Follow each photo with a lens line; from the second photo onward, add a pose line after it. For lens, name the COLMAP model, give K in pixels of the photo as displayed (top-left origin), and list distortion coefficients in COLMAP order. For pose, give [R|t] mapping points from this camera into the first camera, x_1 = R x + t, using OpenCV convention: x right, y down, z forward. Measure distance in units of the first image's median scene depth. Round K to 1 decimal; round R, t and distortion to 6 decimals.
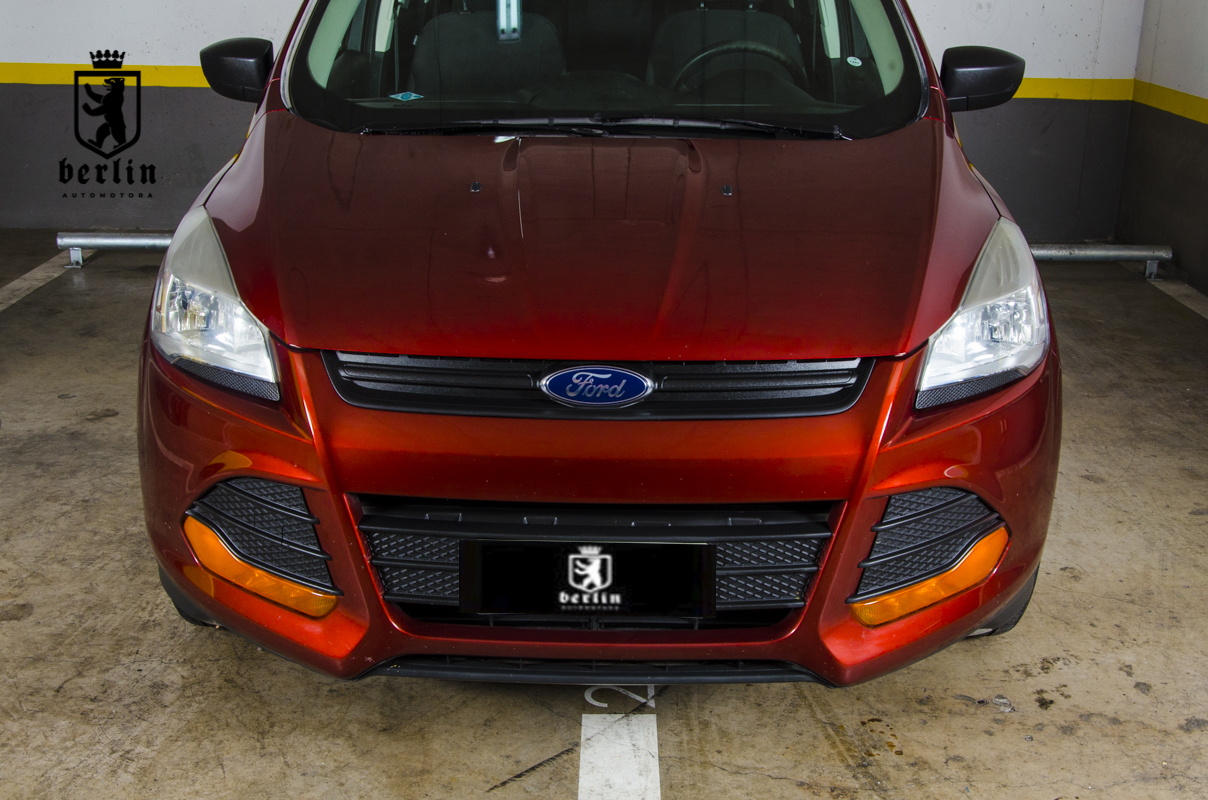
lens RADIAL K [[1388.6, 0, 567.6], [0, 1388.6, 365.7], [0, 0, 1]] dist [-0.026591, 0.000000]
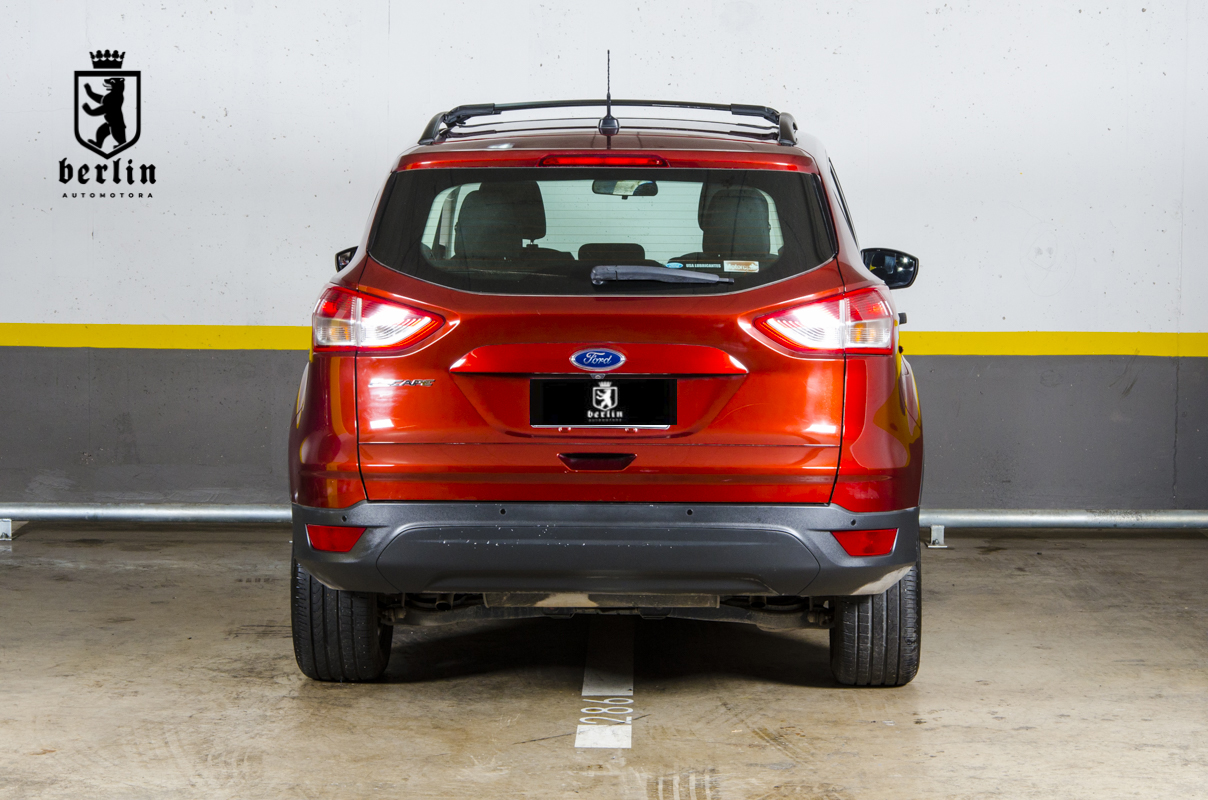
lens RADIAL K [[3048.7, 0, 601.6], [0, 3048.7, 407.2], [0, 0, 1]] dist [-0.062246, 0.000000]
pose [[0.999876, -0.007096, 0.014029, -0.037129], [0.010068, 0.974368, -0.224736, 0.939719], [-0.012074, 0.224850, 0.974319, -2.427527]]
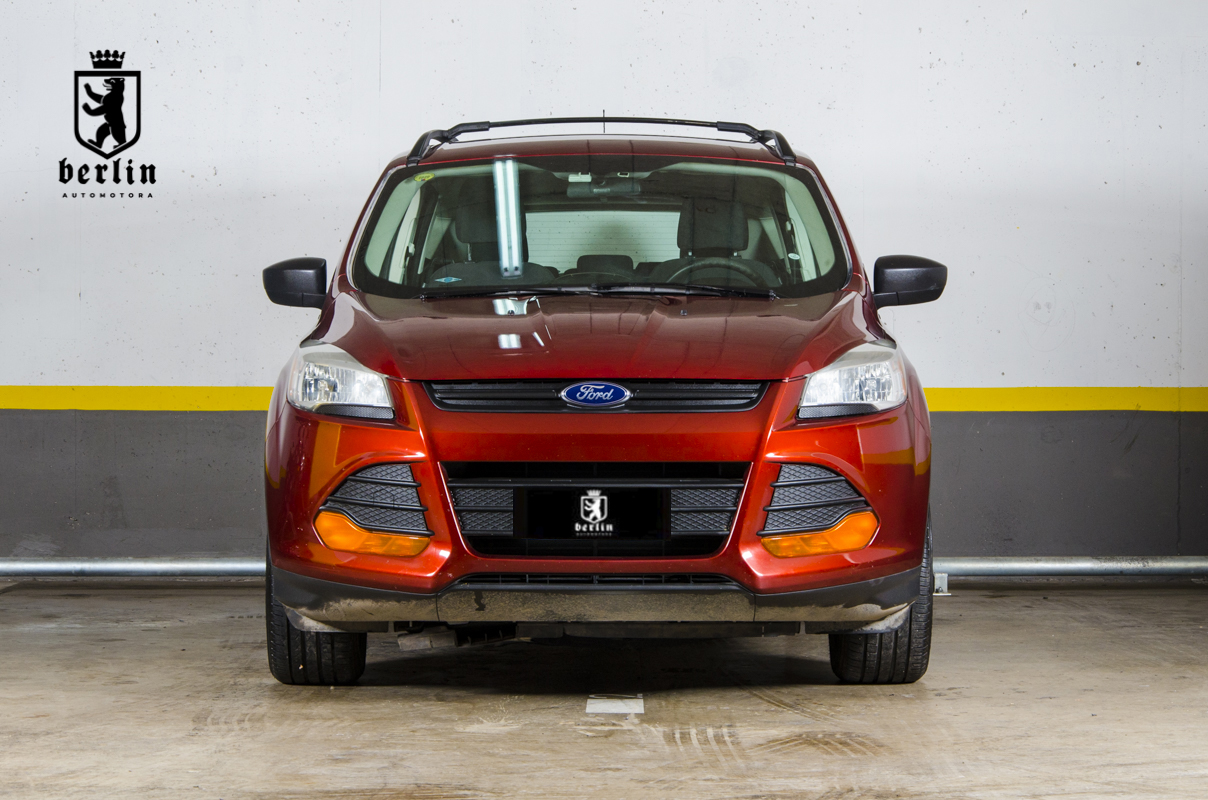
lens RADIAL K [[3048.7, 0, 601.3], [0, 3048.7, 393.7], [0, 0, 1]] dist [-0.062246, 0.000000]
pose [[0.999642, -0.011988, 0.023924, -0.056687], [0.018582, 0.954311, -0.298237, 1.057479], [-0.019256, 0.298575, 0.954192, -2.357911]]
